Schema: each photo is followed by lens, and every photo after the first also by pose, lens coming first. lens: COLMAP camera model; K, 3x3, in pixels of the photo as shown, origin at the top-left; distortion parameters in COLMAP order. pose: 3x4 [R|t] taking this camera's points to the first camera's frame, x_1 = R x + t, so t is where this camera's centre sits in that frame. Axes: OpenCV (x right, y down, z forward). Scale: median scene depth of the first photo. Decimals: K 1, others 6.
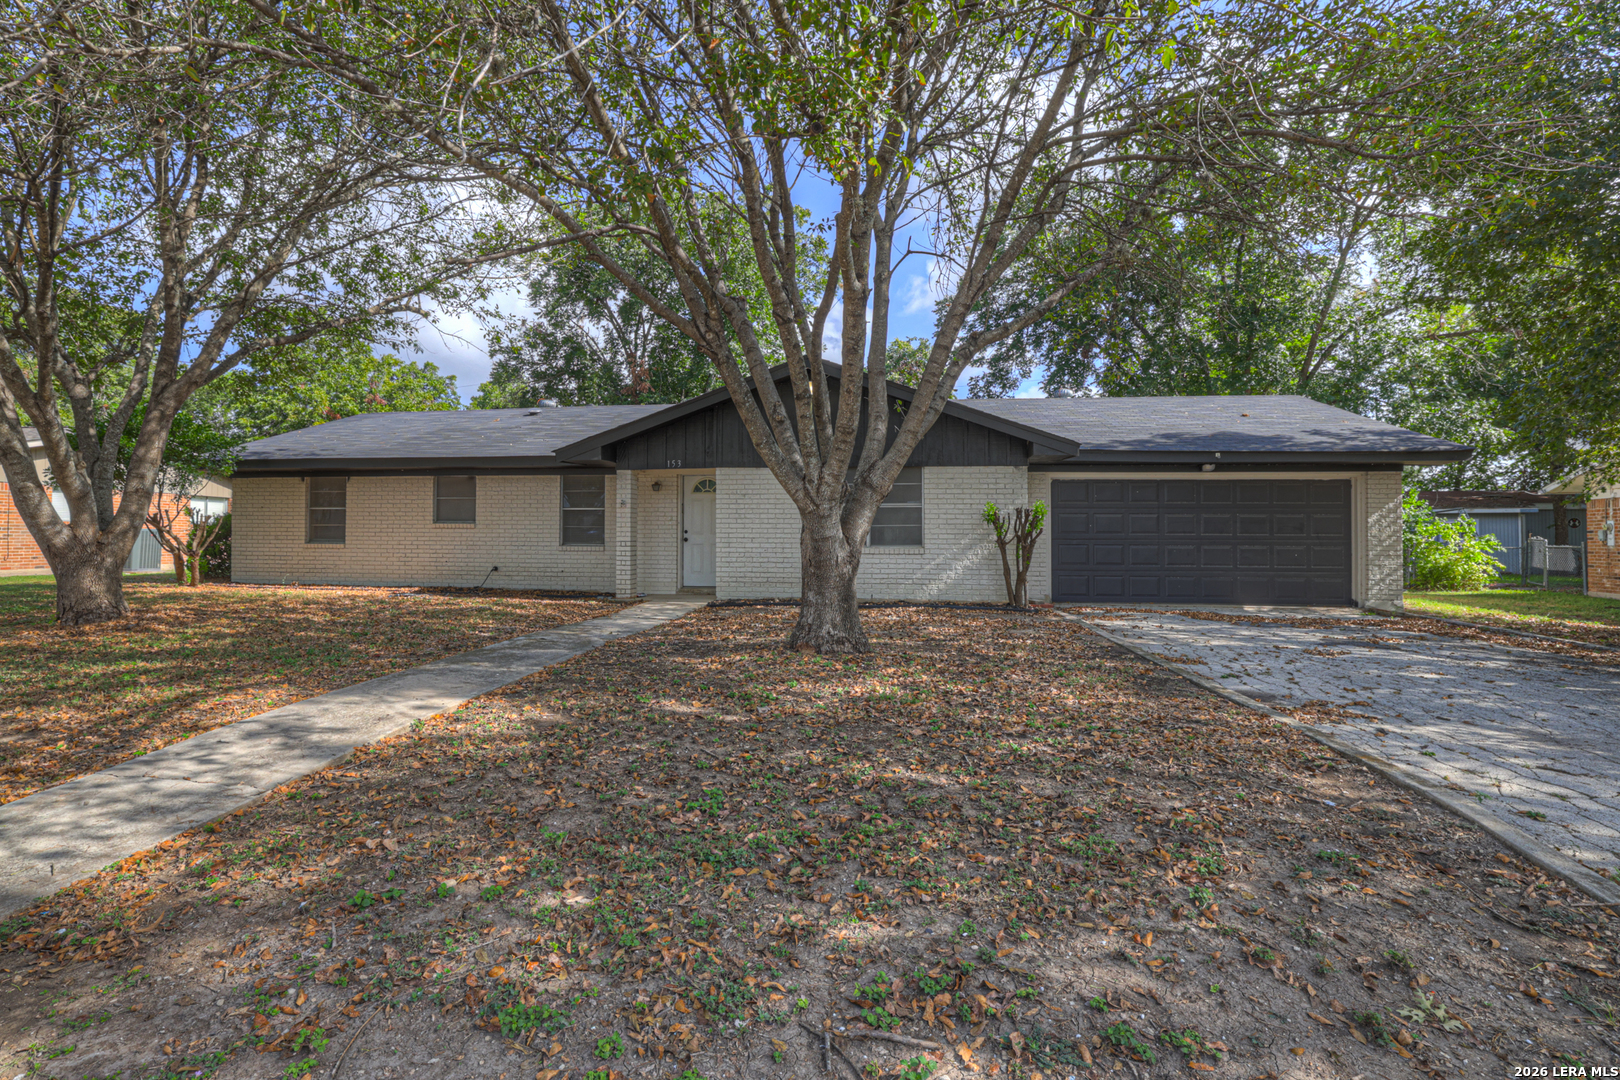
lens RADIAL K [[791.6, 0, 810.0], [0, 791.6, 517.0], [0, 0, 1]] dist [0.002873, 0.000374]
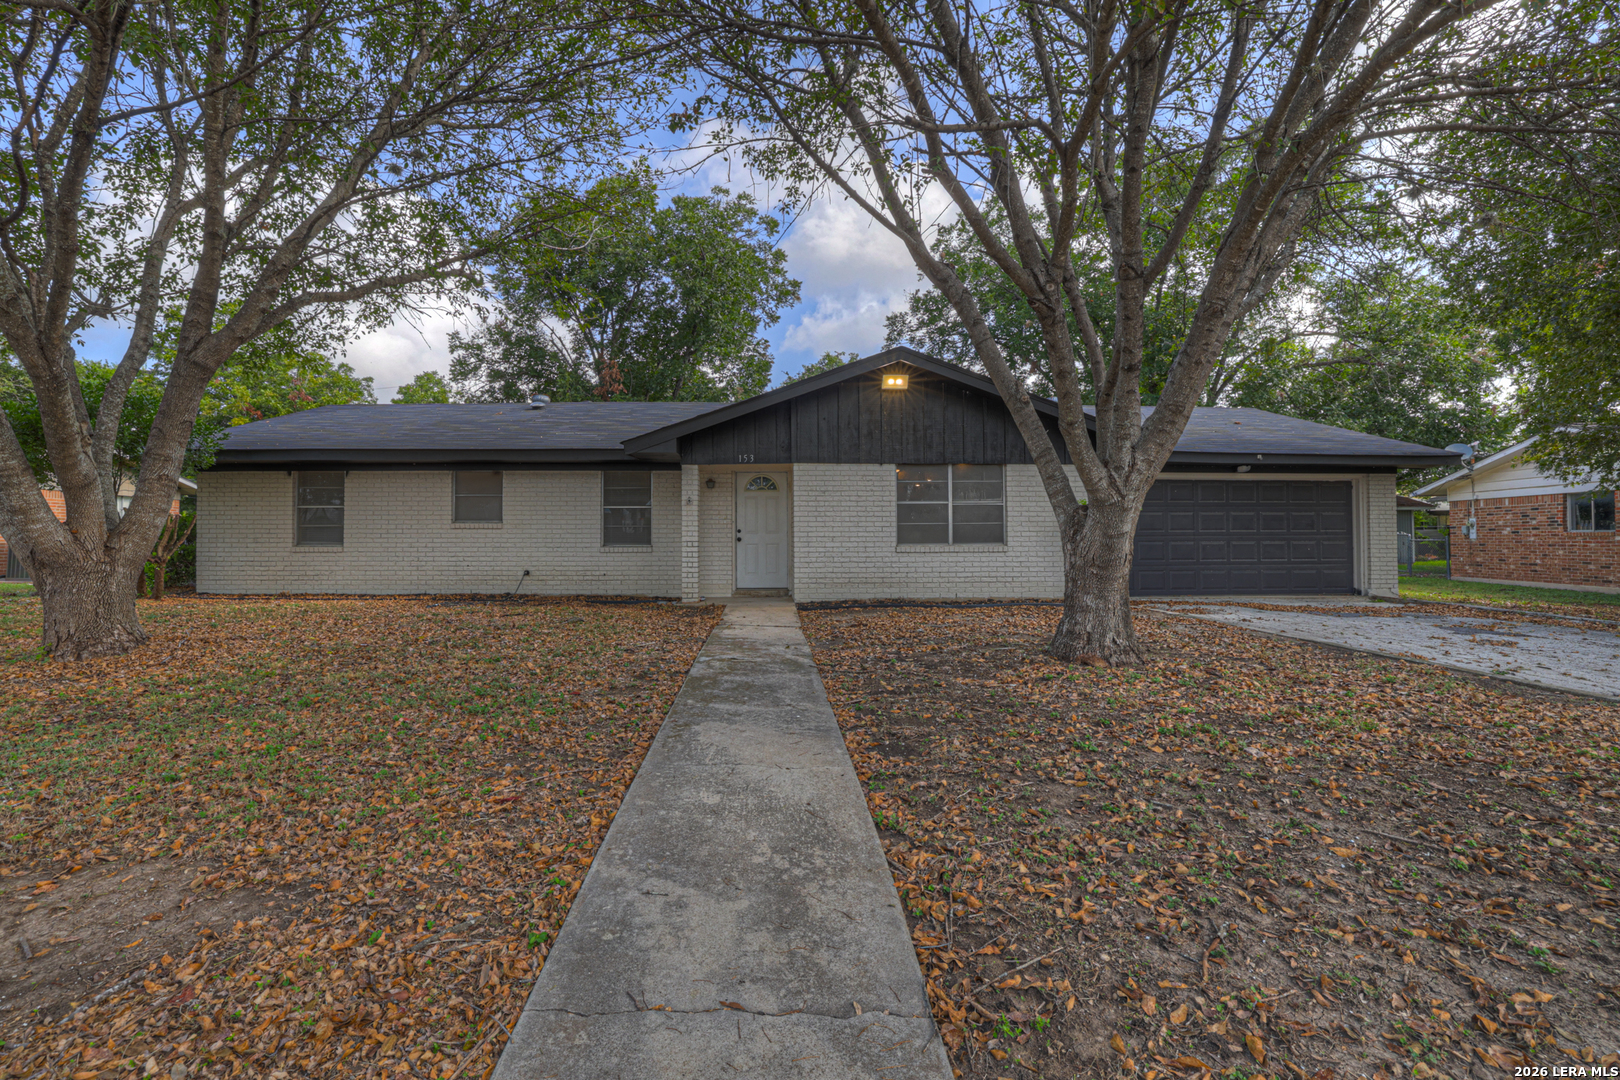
lens RADIAL K [[695.2, 0, 802.9], [0, 695.2, 528.8], [0, 0, 1]] dist [-0.001766, 0.000478]
pose [[0.985566, -0.004815, 0.169221, -0.217117], [0.002496, 0.999900, 0.013911, 0.003952], [-0.169271, -0.013288, 0.985480, 0.154091]]
